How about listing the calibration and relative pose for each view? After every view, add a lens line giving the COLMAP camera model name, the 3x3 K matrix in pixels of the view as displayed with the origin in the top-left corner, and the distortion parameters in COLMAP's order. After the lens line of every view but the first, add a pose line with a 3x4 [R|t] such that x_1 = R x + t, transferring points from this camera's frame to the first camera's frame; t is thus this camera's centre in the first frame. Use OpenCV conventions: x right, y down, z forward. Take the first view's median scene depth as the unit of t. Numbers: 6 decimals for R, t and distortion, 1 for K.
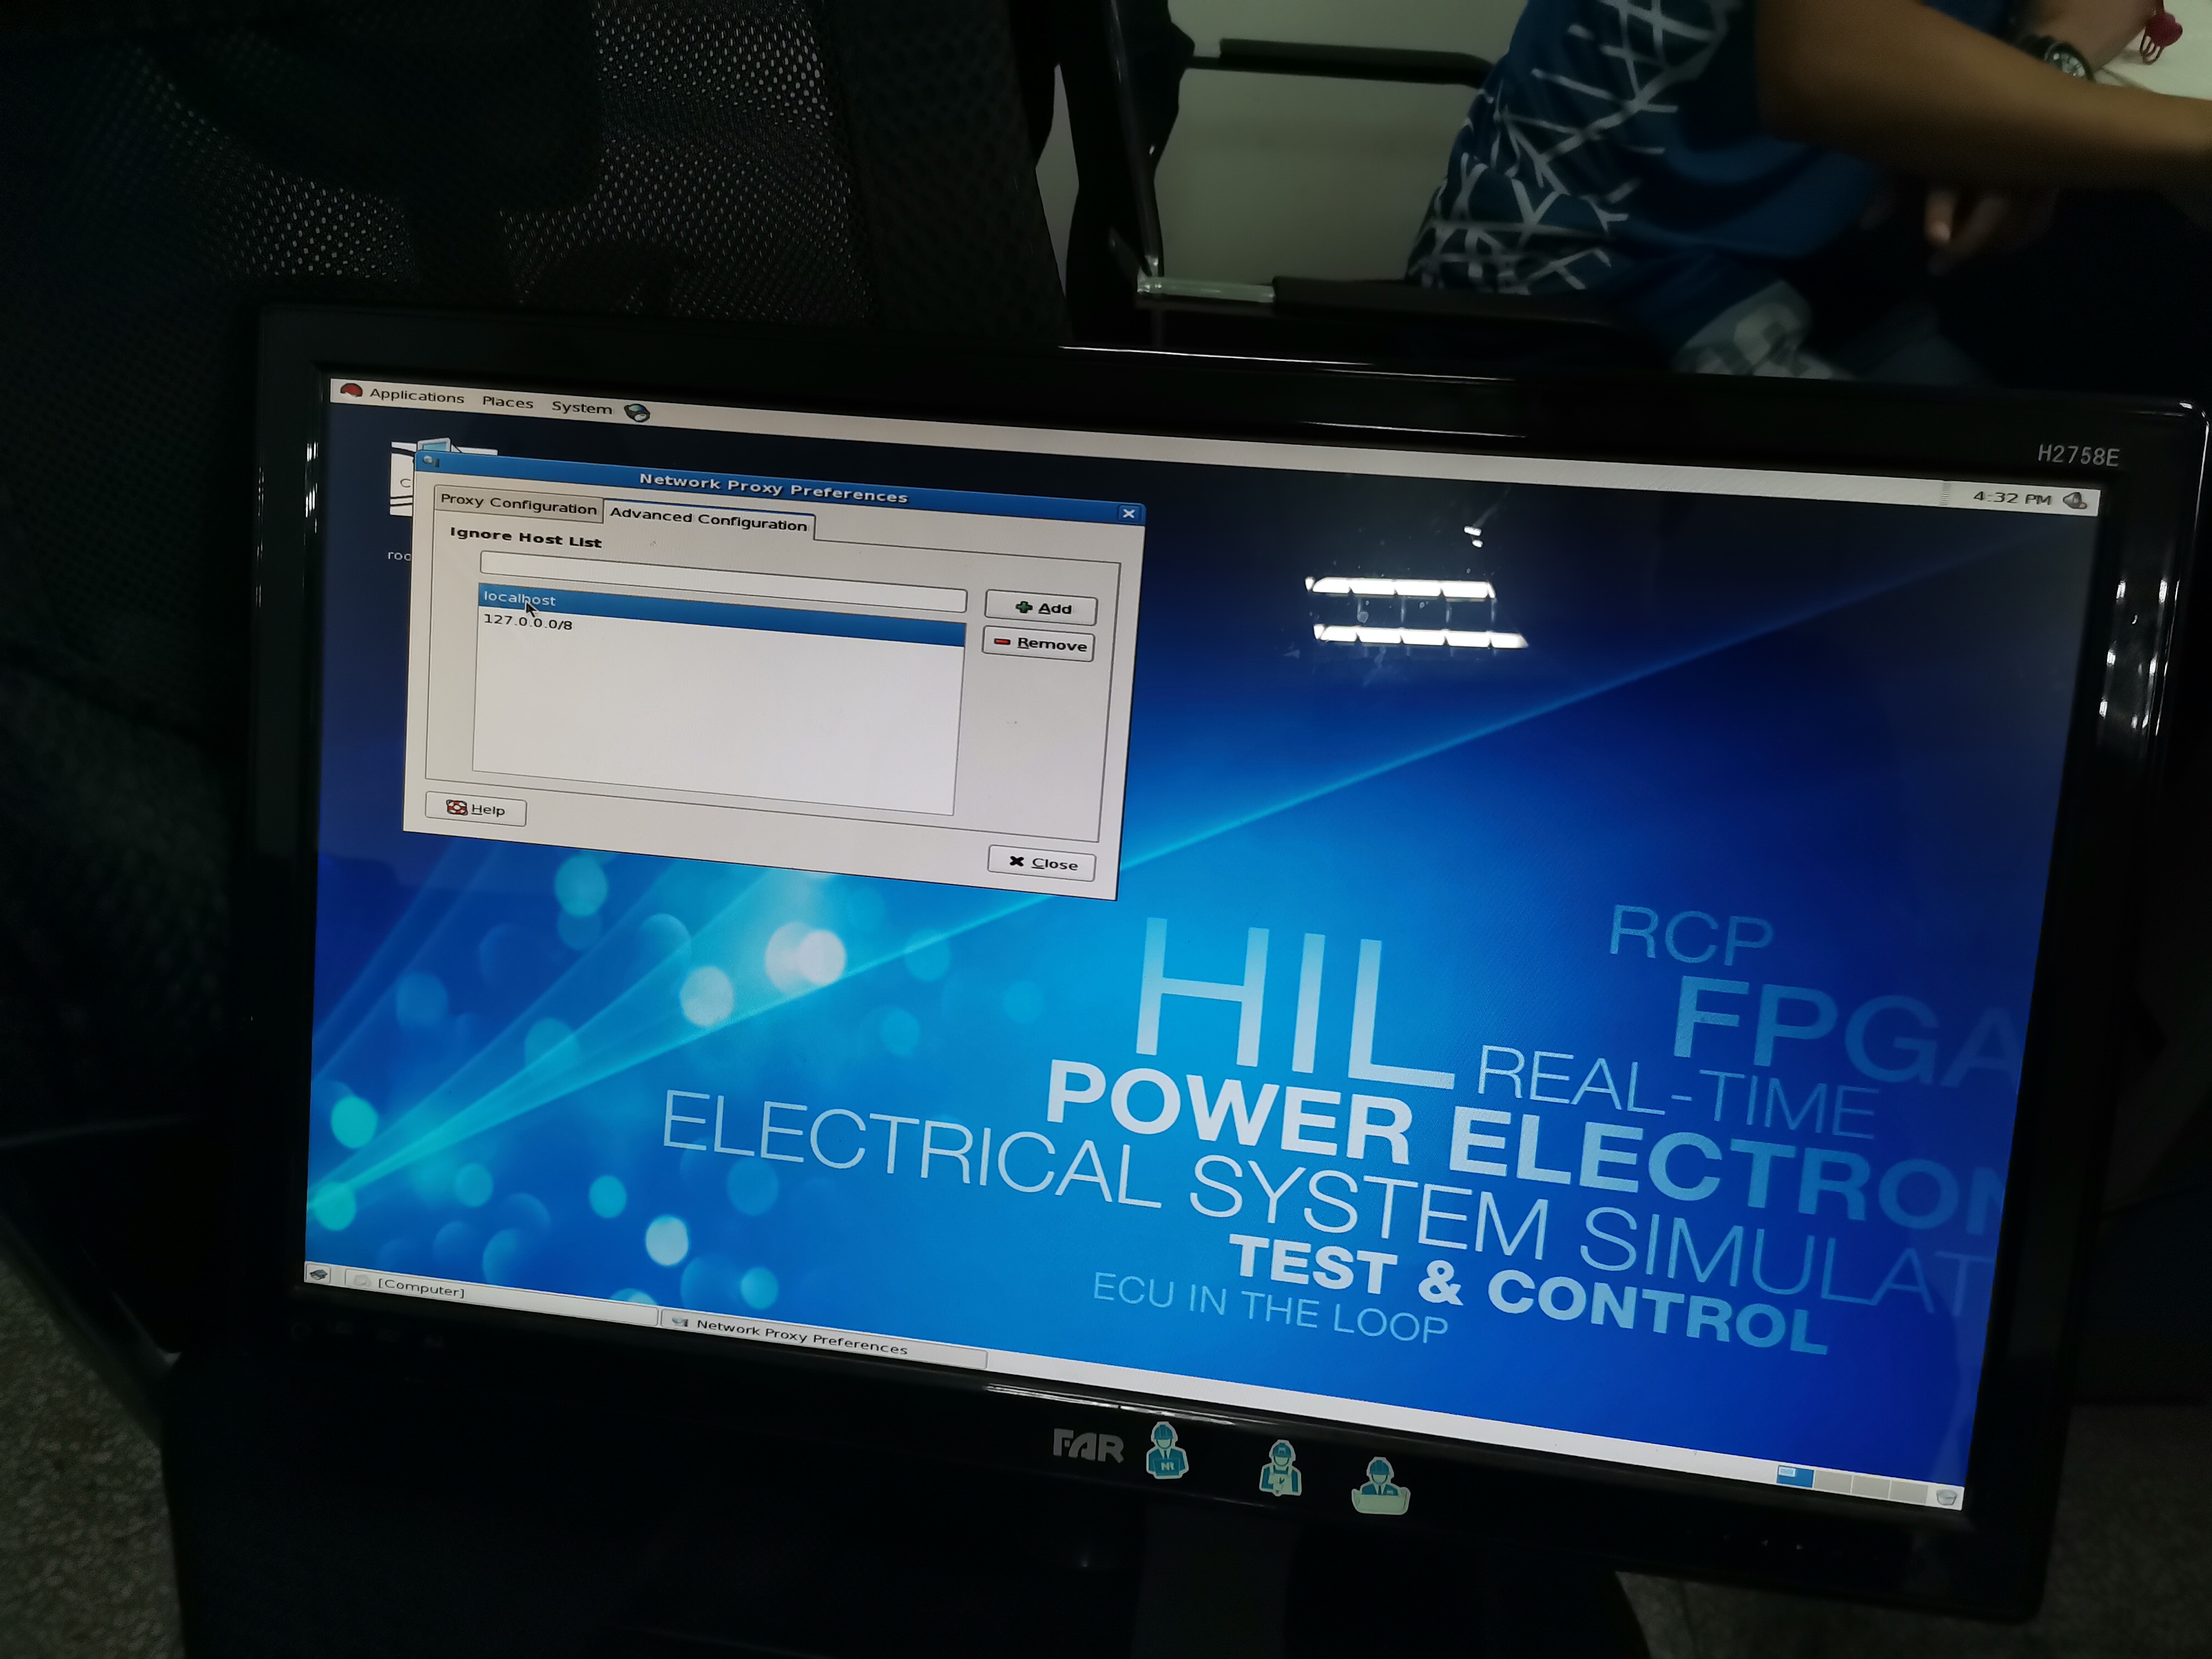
lens RADIAL K [[1659.7, 0, 1092.4], [0, 1659.7, 840.9], [0, 0, 1]] dist [0.092496, -0.113817]
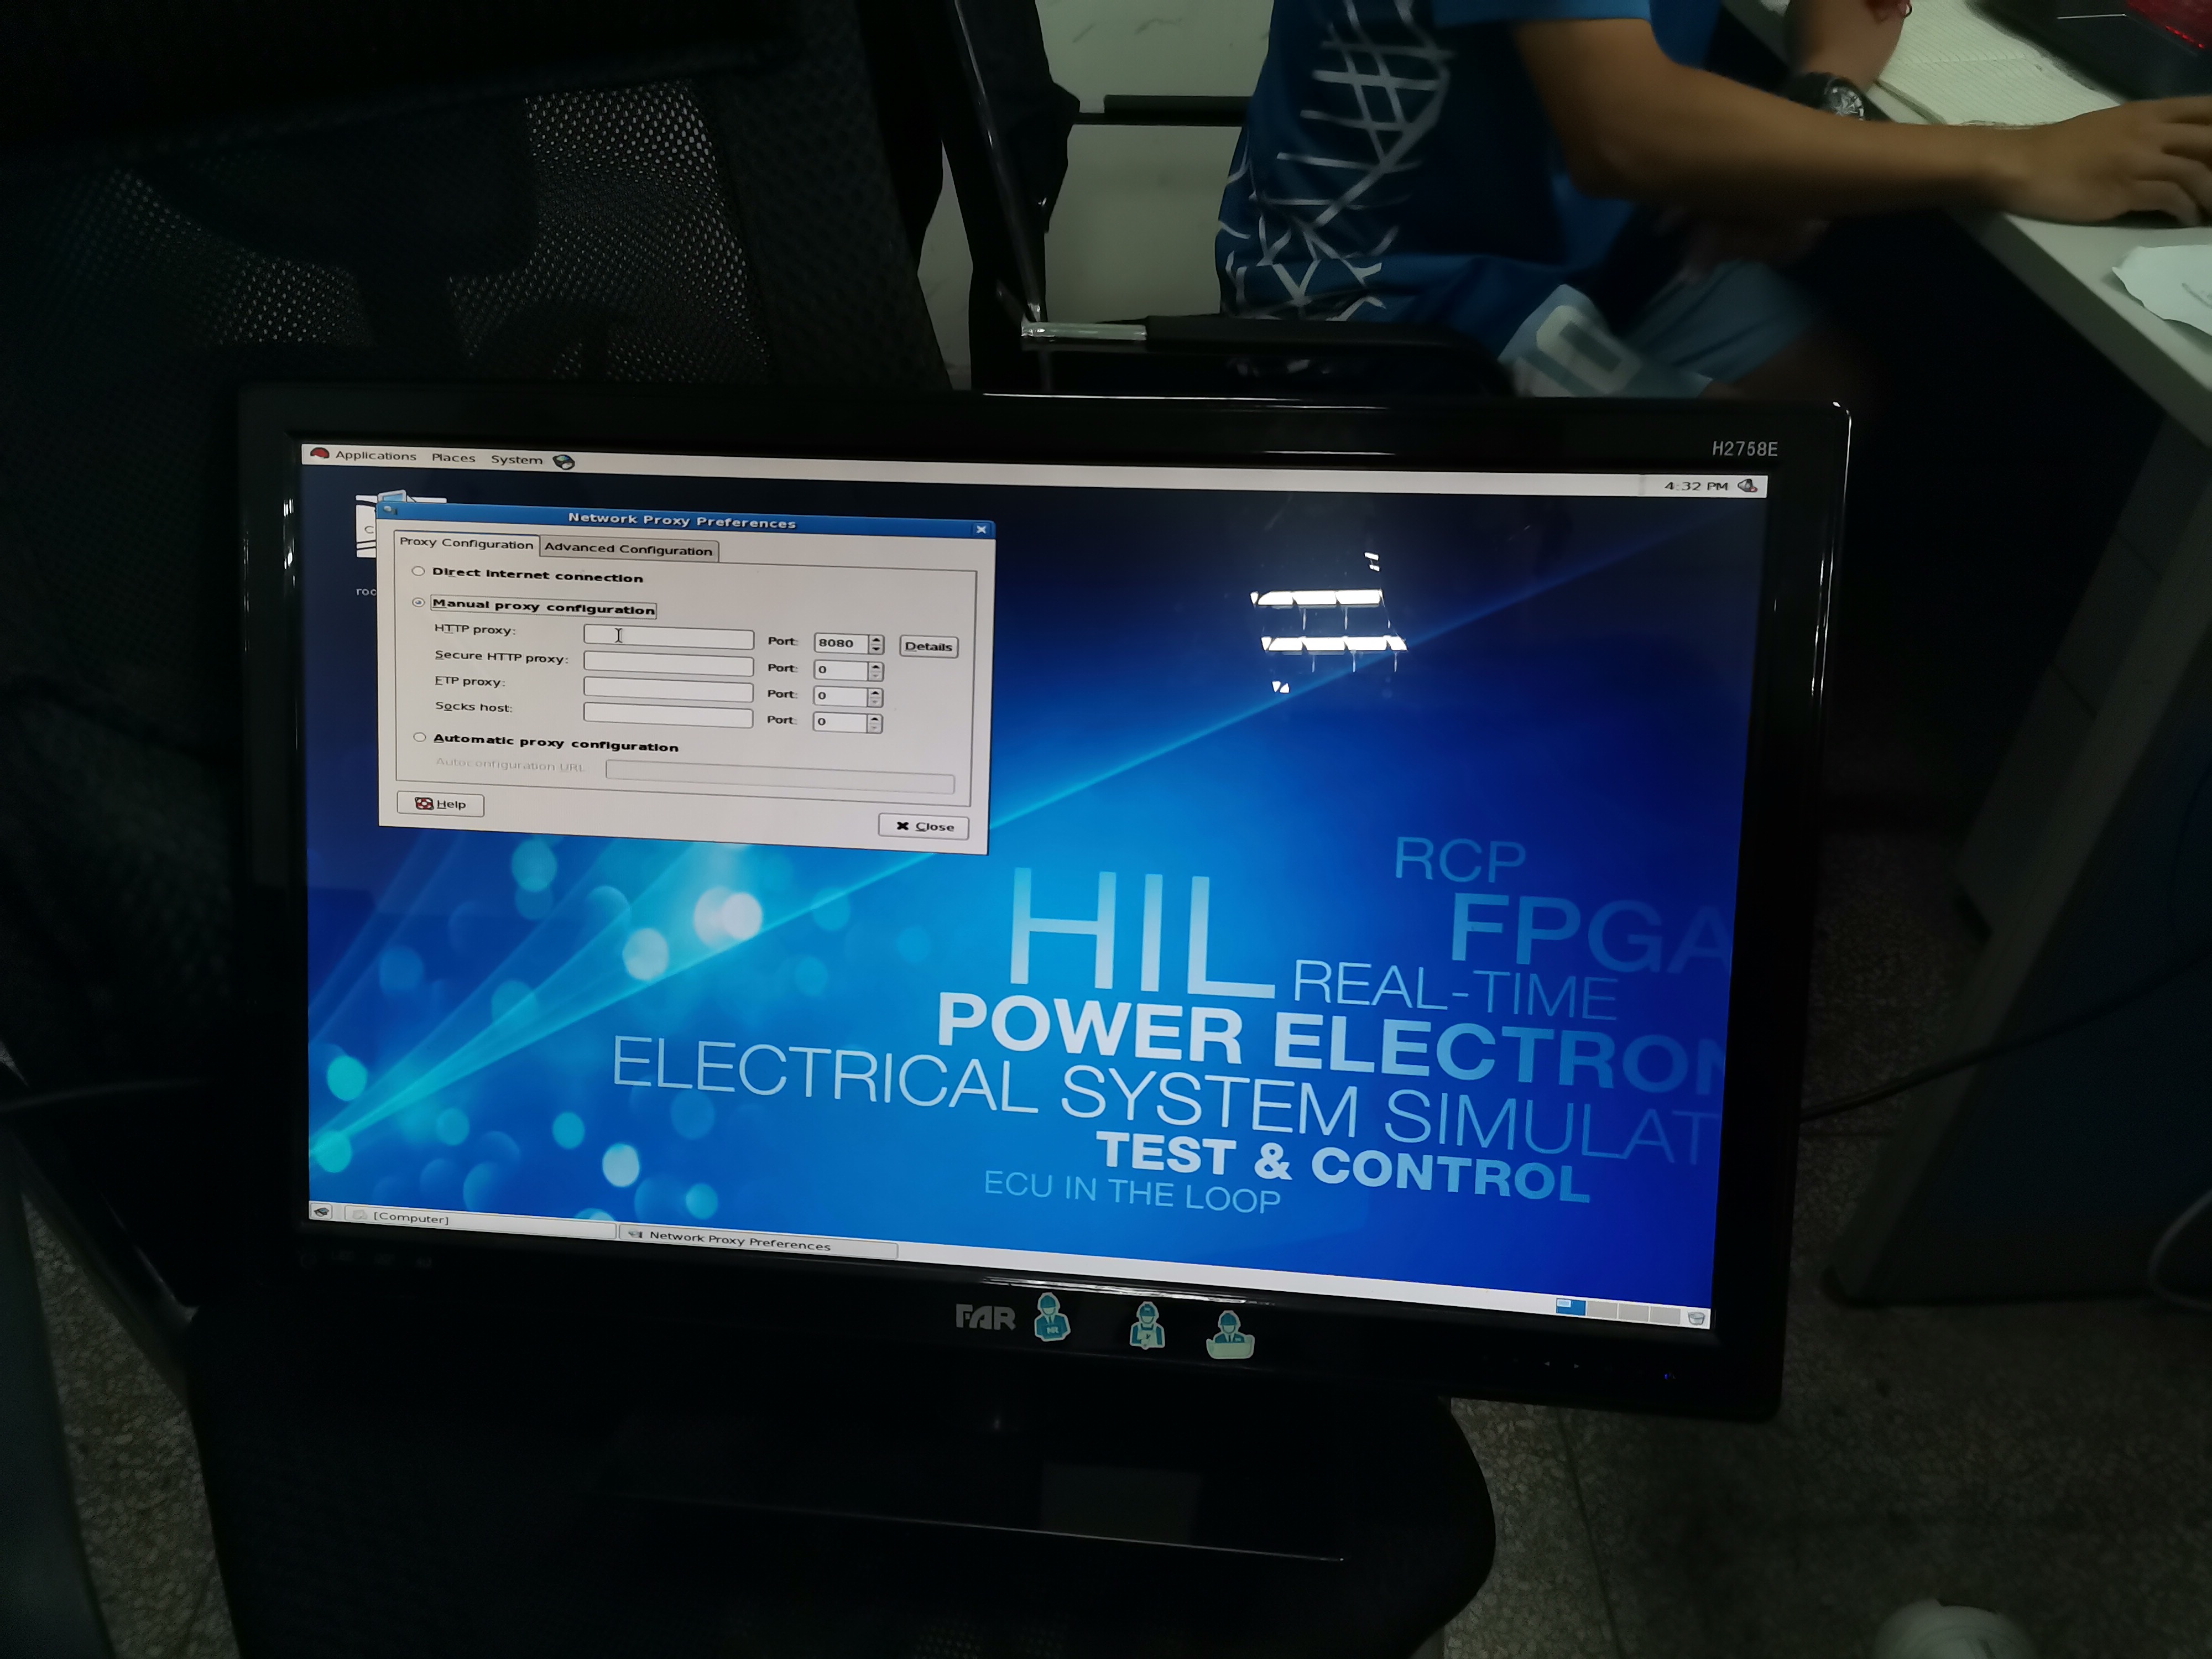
lens RADIAL K [[1659.7, 0, 1094.7], [0, 1659.7, 840.9], [0, 0, 1]] dist [0.092496, -0.113817]
pose [[0.998899, -0.044902, 0.013579, 0.074615], [0.045062, 0.998916, -0.011703, 0.043149], [-0.013039, 0.012302, 0.999839, -0.186276]]
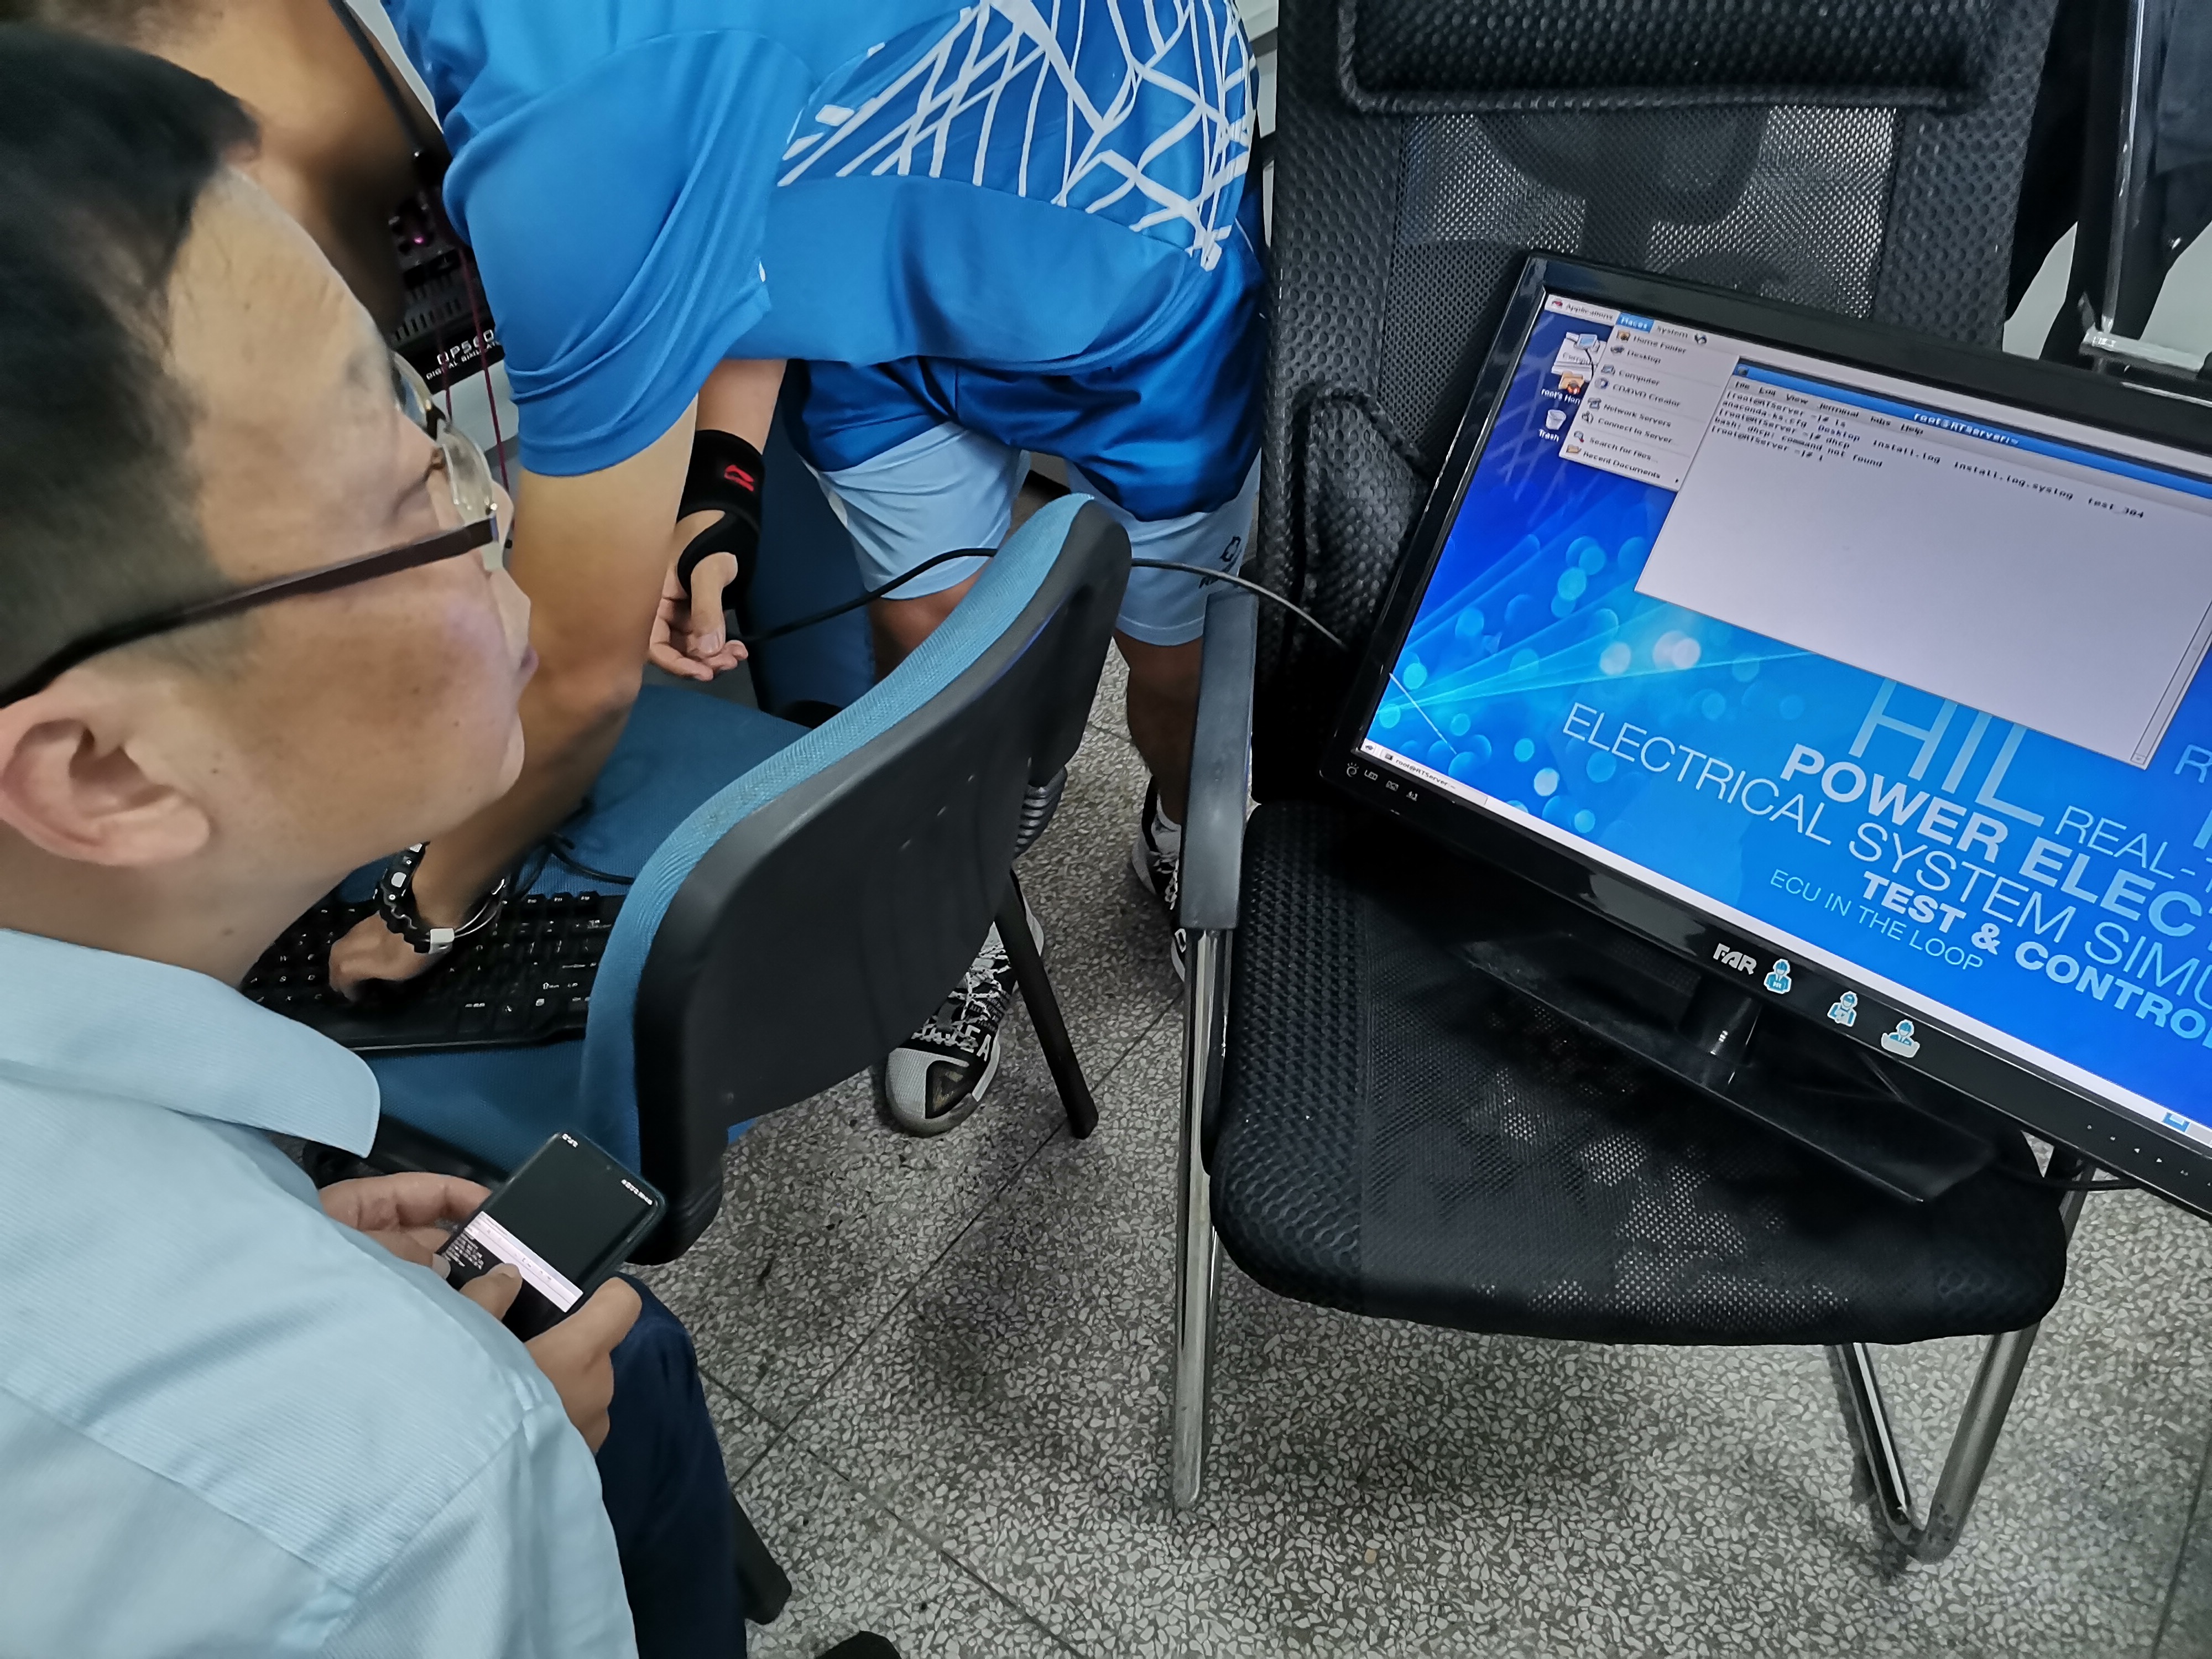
lens RADIAL K [[1656.3, 0, 1096.8], [0, 1656.3, 821.5], [0, 0, 1]] dist [0.104068, -0.129213]
pose [[0.807639, 0.331493, -0.487679, 0.268914], [-0.336255, 0.938288, 0.080921, 0.313429], [0.484408, 0.098630, 0.869264, -0.870446]]
